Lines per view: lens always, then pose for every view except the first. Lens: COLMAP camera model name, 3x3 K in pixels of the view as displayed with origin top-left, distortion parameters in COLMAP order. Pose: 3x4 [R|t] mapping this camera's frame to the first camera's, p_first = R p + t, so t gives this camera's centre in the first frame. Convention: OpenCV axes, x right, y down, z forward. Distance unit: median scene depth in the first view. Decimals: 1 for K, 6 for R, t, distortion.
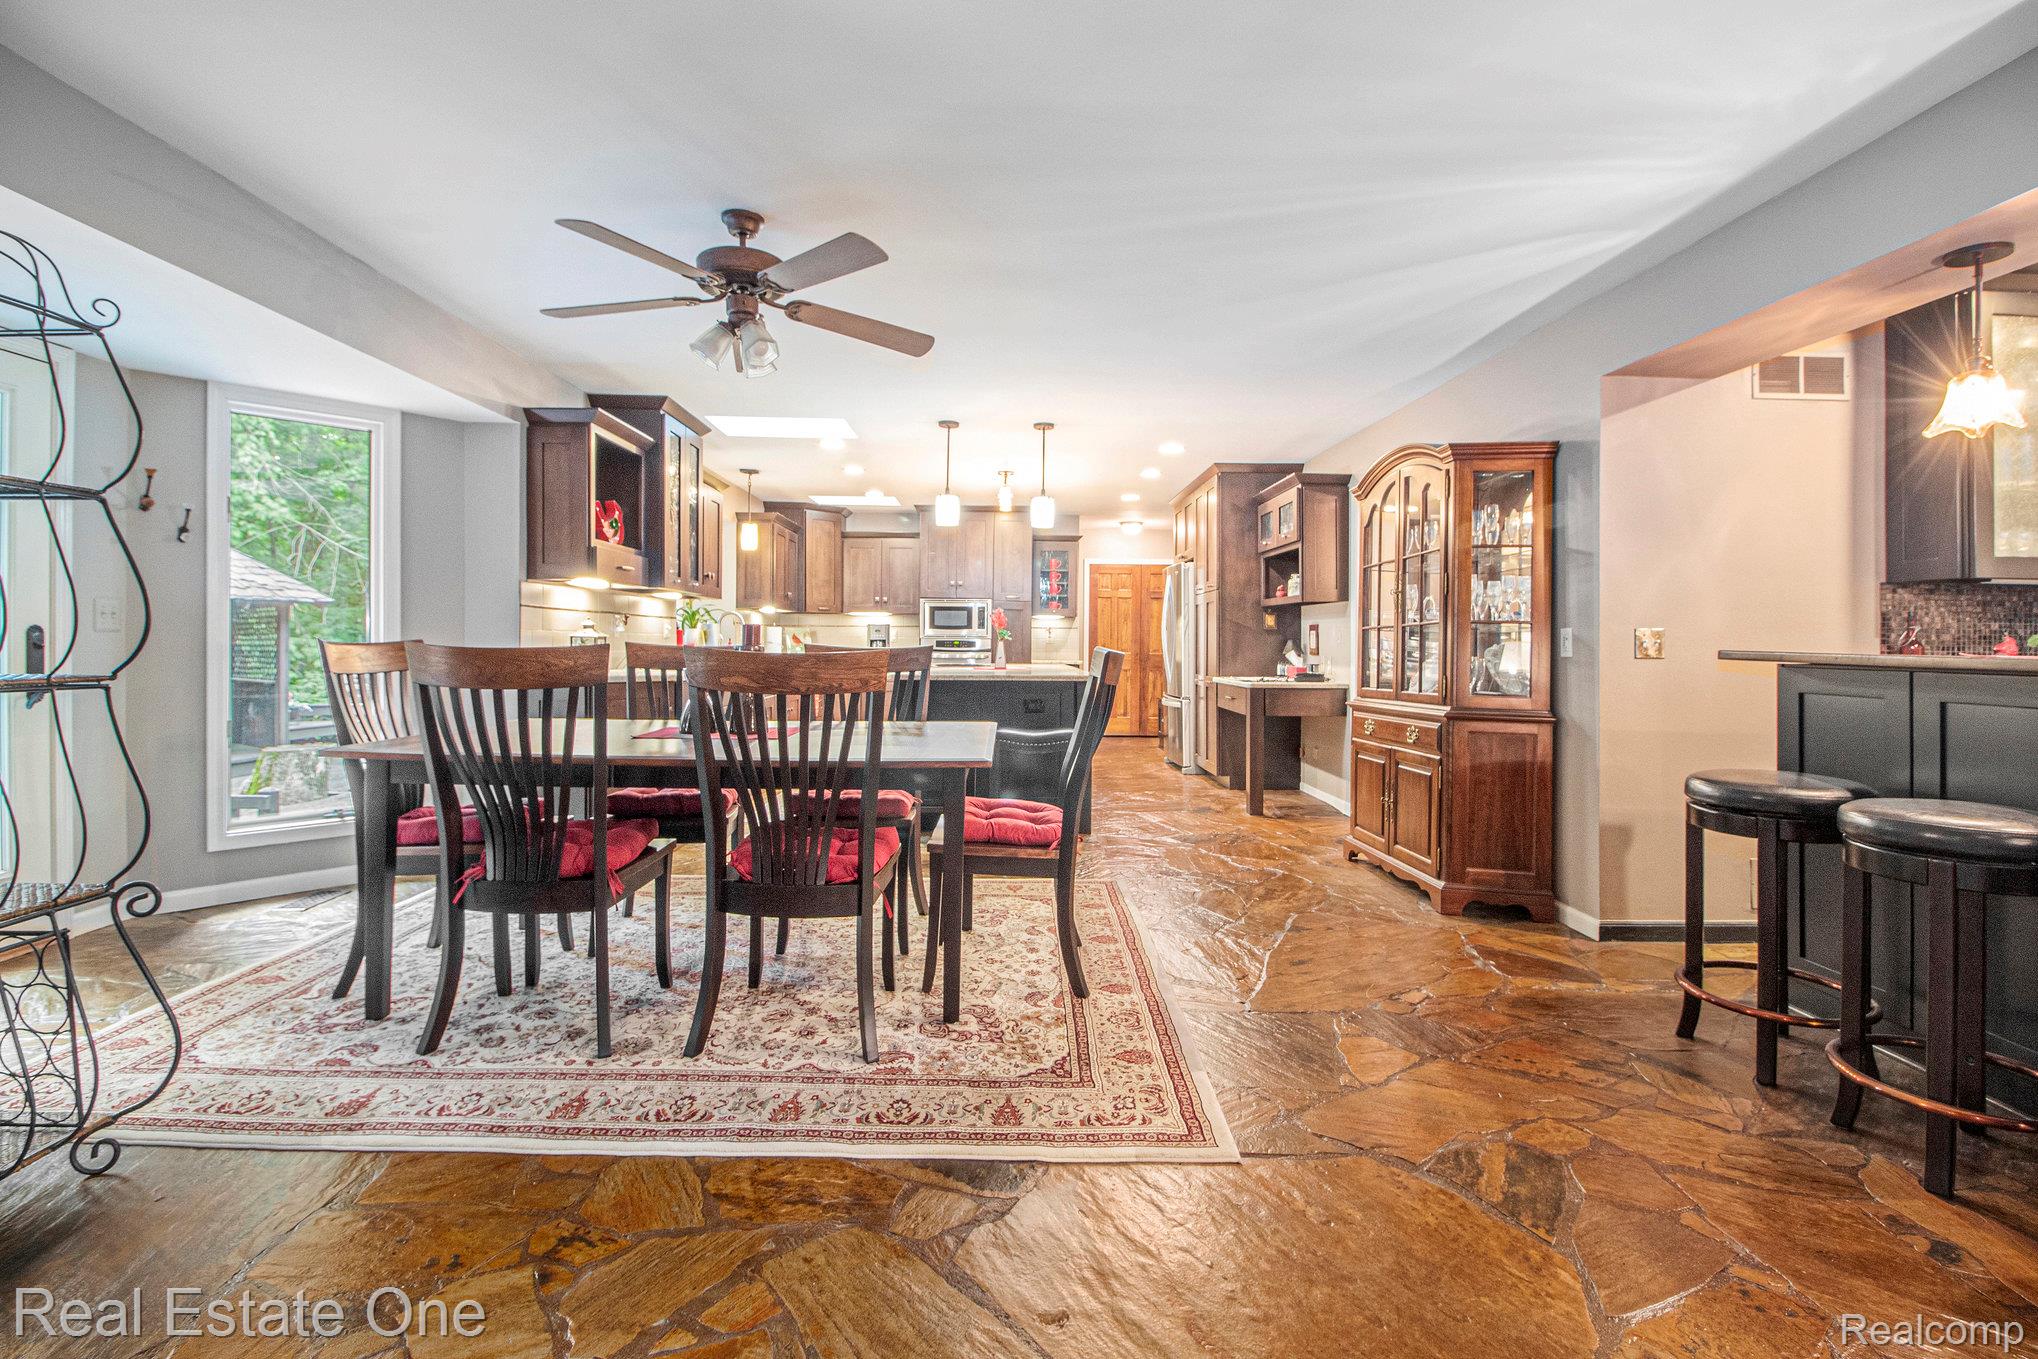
lens RADIAL K [[973.5, 0, 1027.9], [0, 973.5, 654.3], [0, 0, 1]] dist [-0.001737, -0.000333]
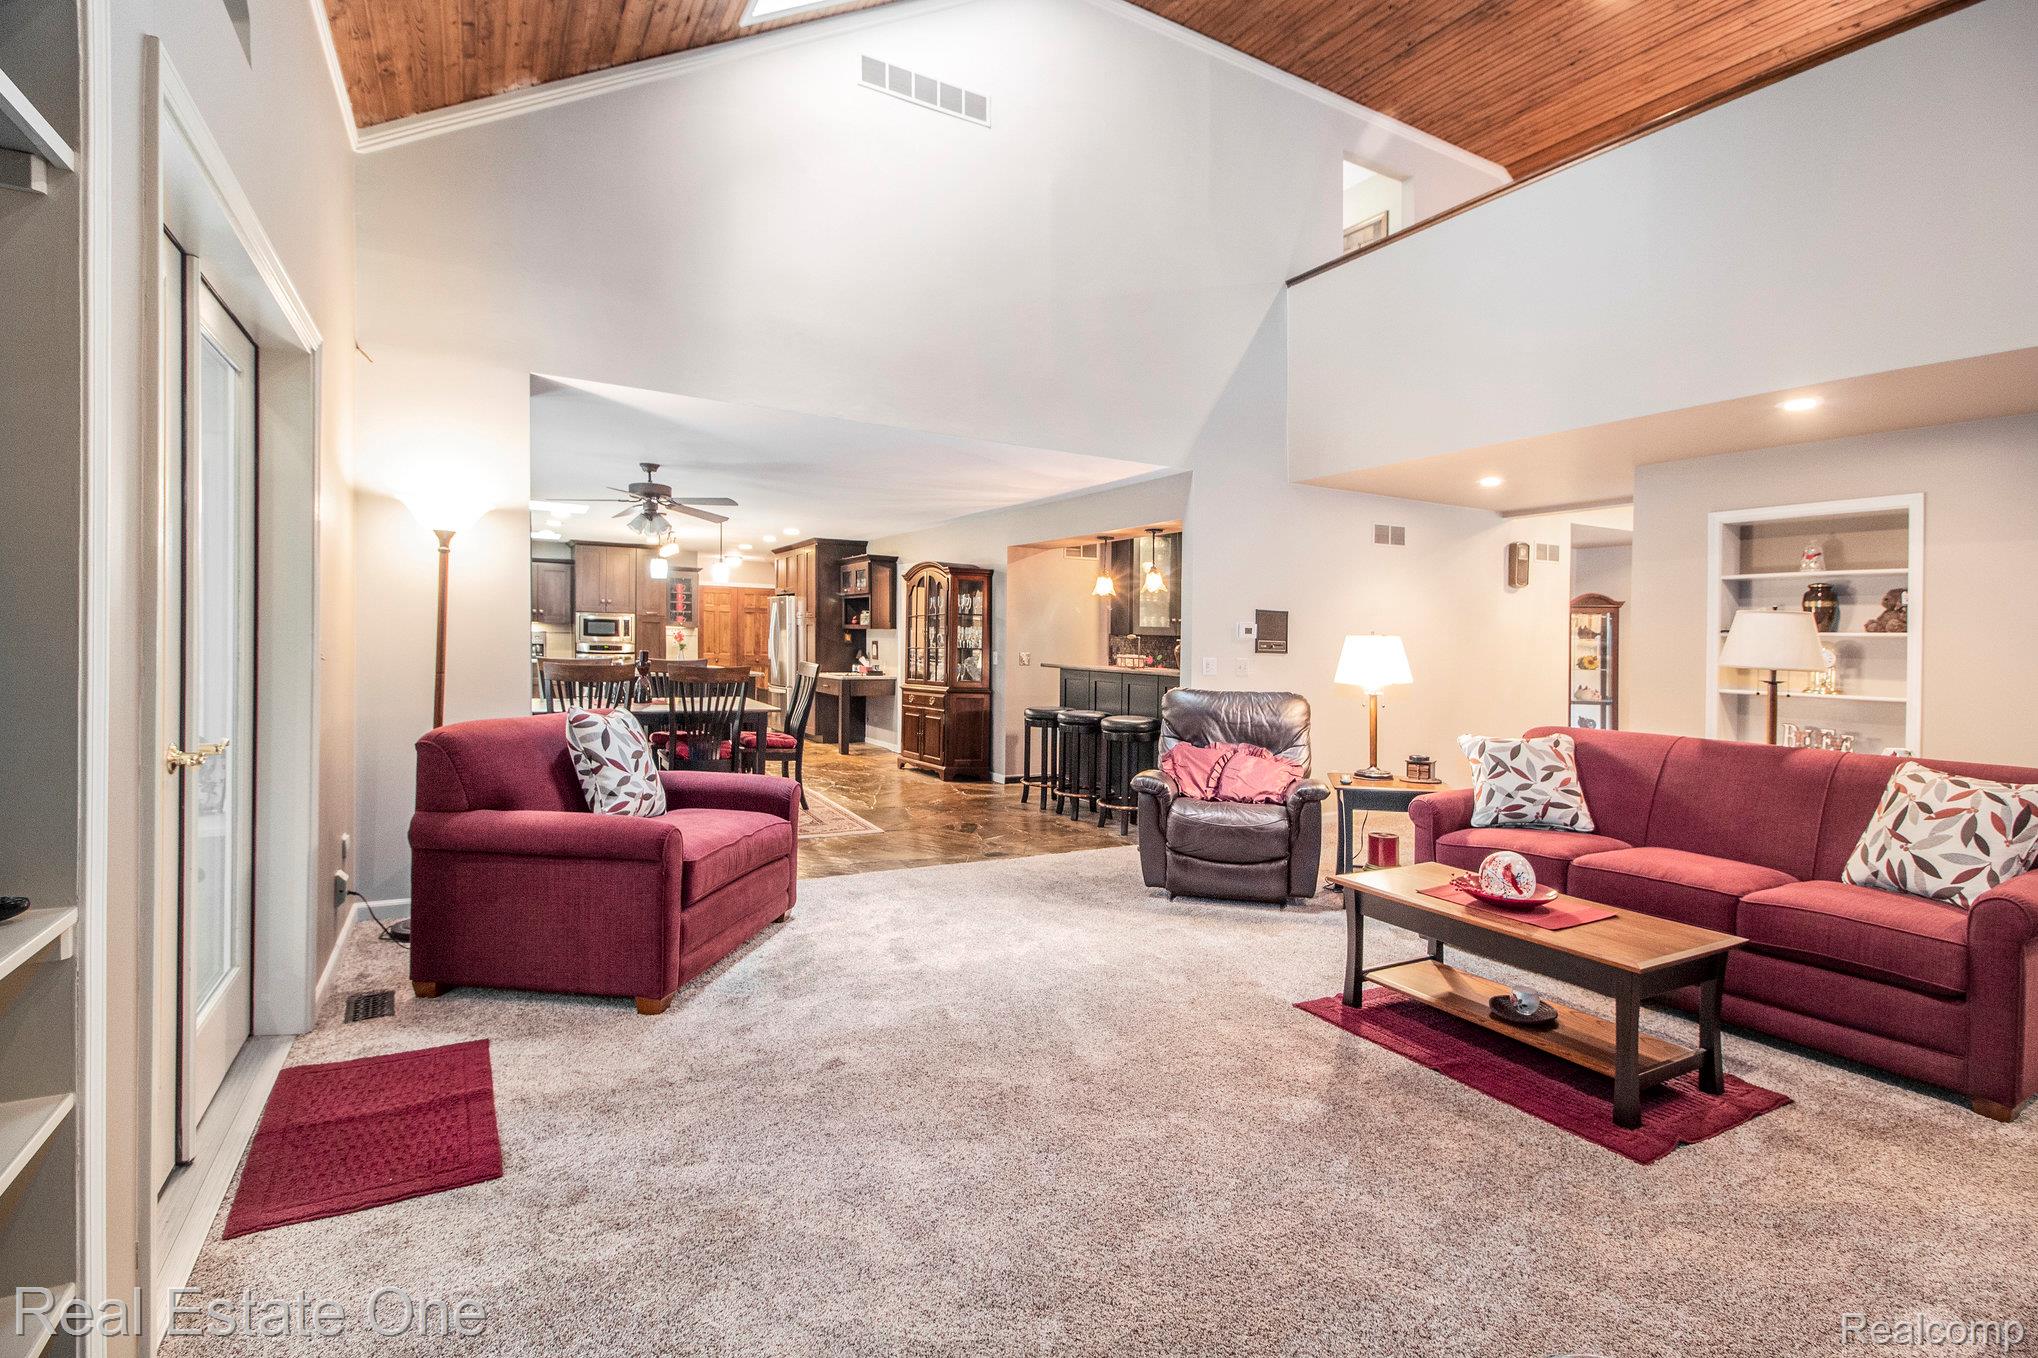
lens RADIAL K [[973.5, 0, 1027.9], [0, 973.5, 653.8], [0, 0, 1]] dist [-0.001737, -0.000333]
pose [[0.885705, 0.005724, 0.464214, -0.282305], [-0.008791, 0.999951, 0.004443, -0.021038], [-0.464166, -0.008016, 0.885712, -0.679955]]
